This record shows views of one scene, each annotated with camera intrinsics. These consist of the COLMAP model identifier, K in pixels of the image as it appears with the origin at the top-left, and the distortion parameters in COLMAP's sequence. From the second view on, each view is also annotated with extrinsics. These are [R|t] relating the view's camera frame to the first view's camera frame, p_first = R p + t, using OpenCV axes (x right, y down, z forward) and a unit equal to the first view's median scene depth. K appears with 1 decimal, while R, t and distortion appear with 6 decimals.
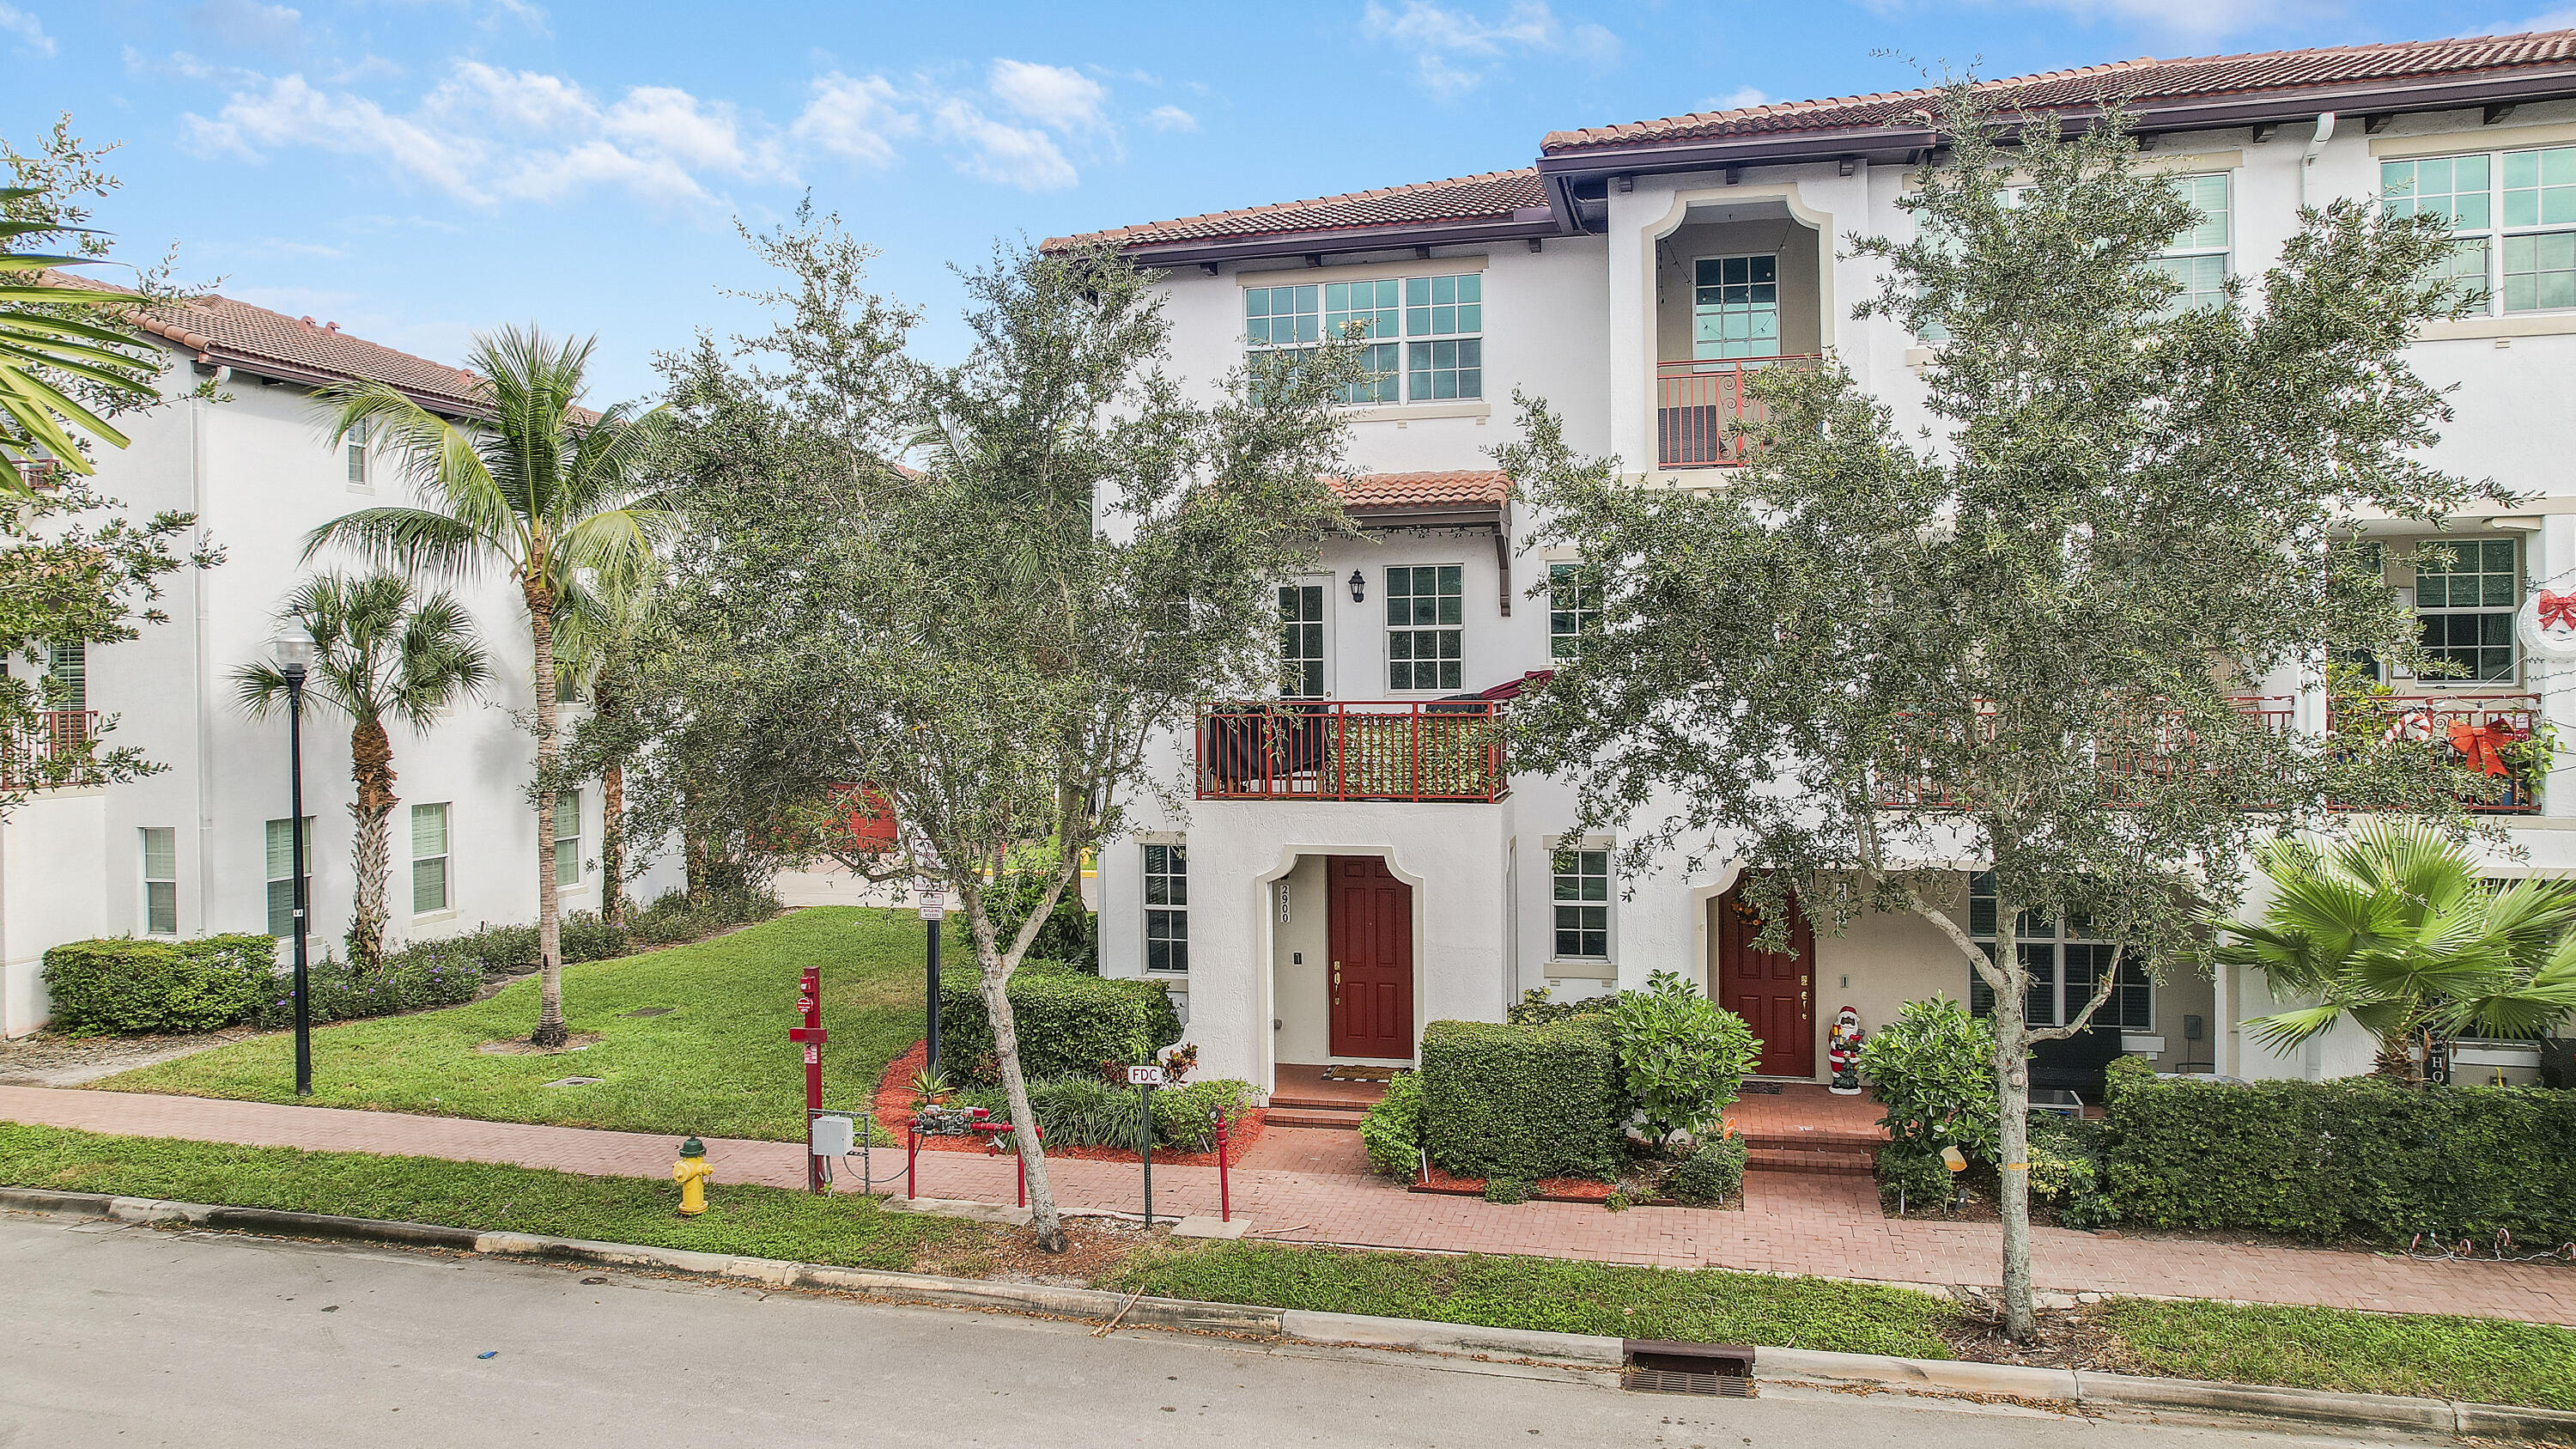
lens RADIAL K [[1658.5, 0, 1299.3], [0, 1658.5, 714.0], [0, 0, 1]] dist [-0.057076, 0.049055]
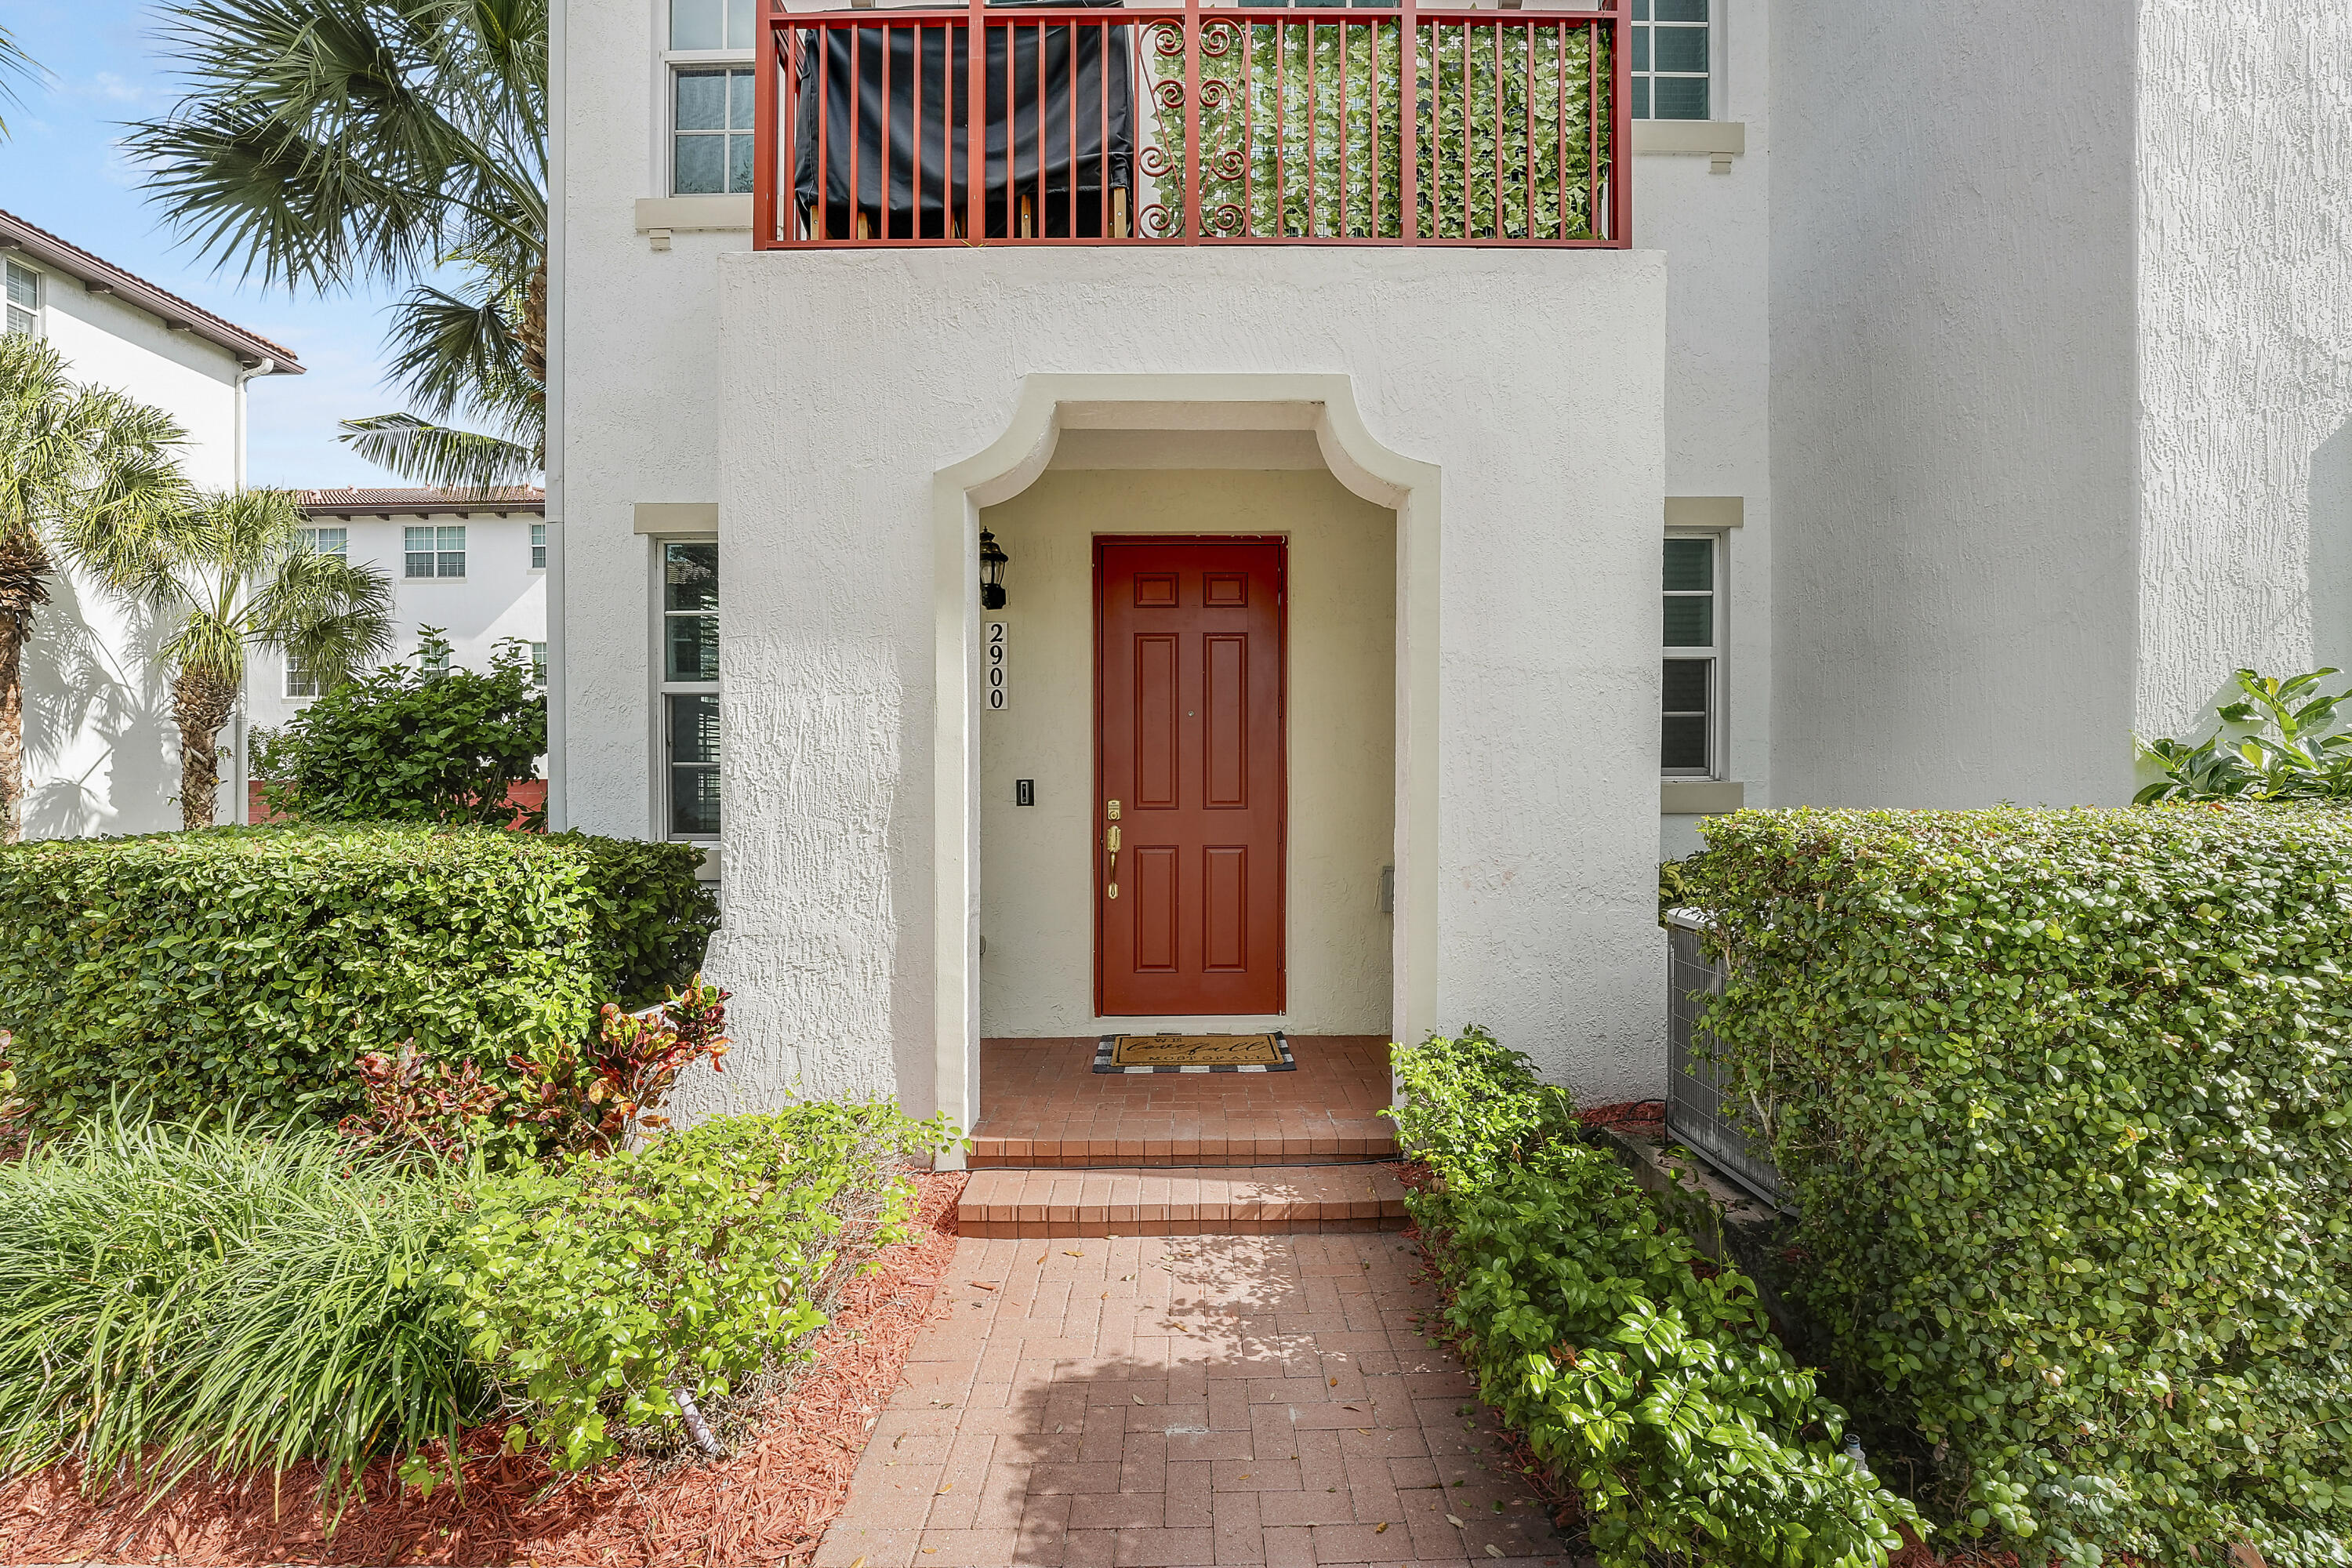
lens RADIAL K [[1086.2, 0, 1209.2], [0, 1086.2, 784.3], [0, 0, 1]] dist [-0.005074, -0.000351]
pose [[0.972425, 0.008337, 0.233067, -0.022318], [-0.003808, 0.999795, -0.019877, 0.165312], [-0.233185, 0.018441, 0.972258, 0.780152]]
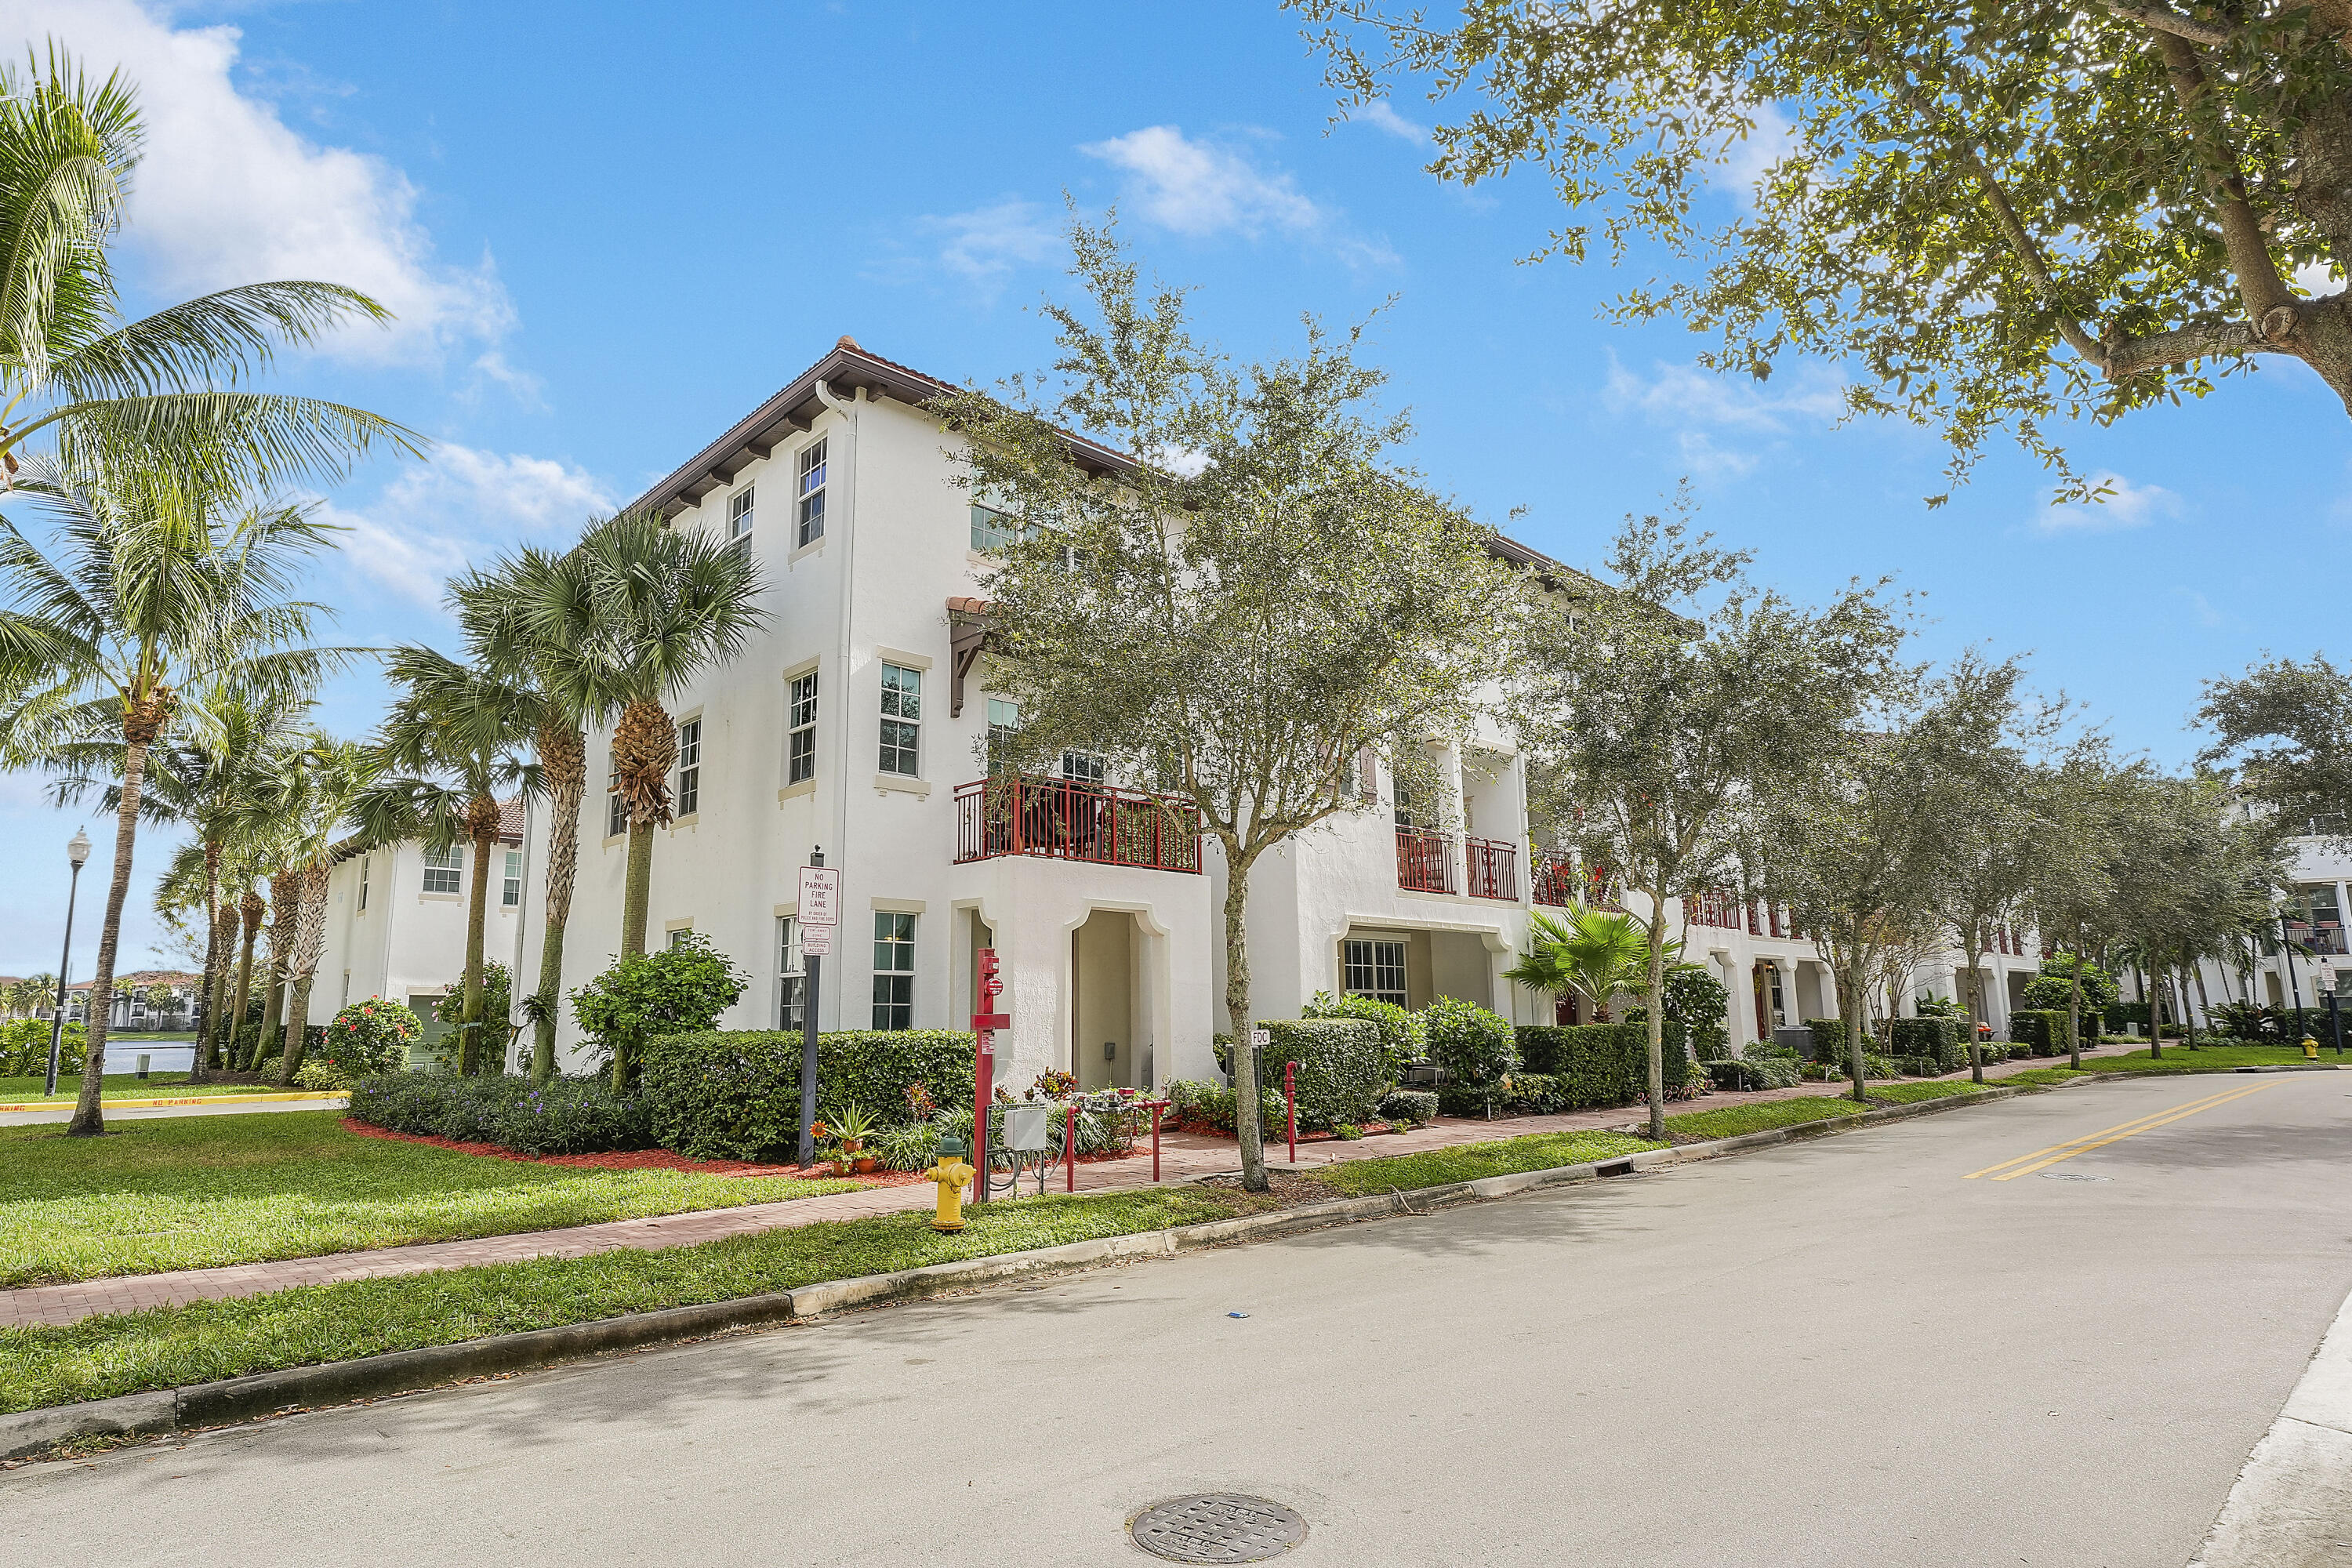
lens RADIAL K [[1240.5, 0, 1176.0], [0, 1240.5, 784.0], [0, 0, 1]] dist [-0.004264, -0.000877]
pose [[0.547483, 0.153680, 0.822584, -0.733433], [0.005847, 0.982265, -0.187404, 0.165663], [-0.836797, 0.107410, 0.536875, 0.446223]]
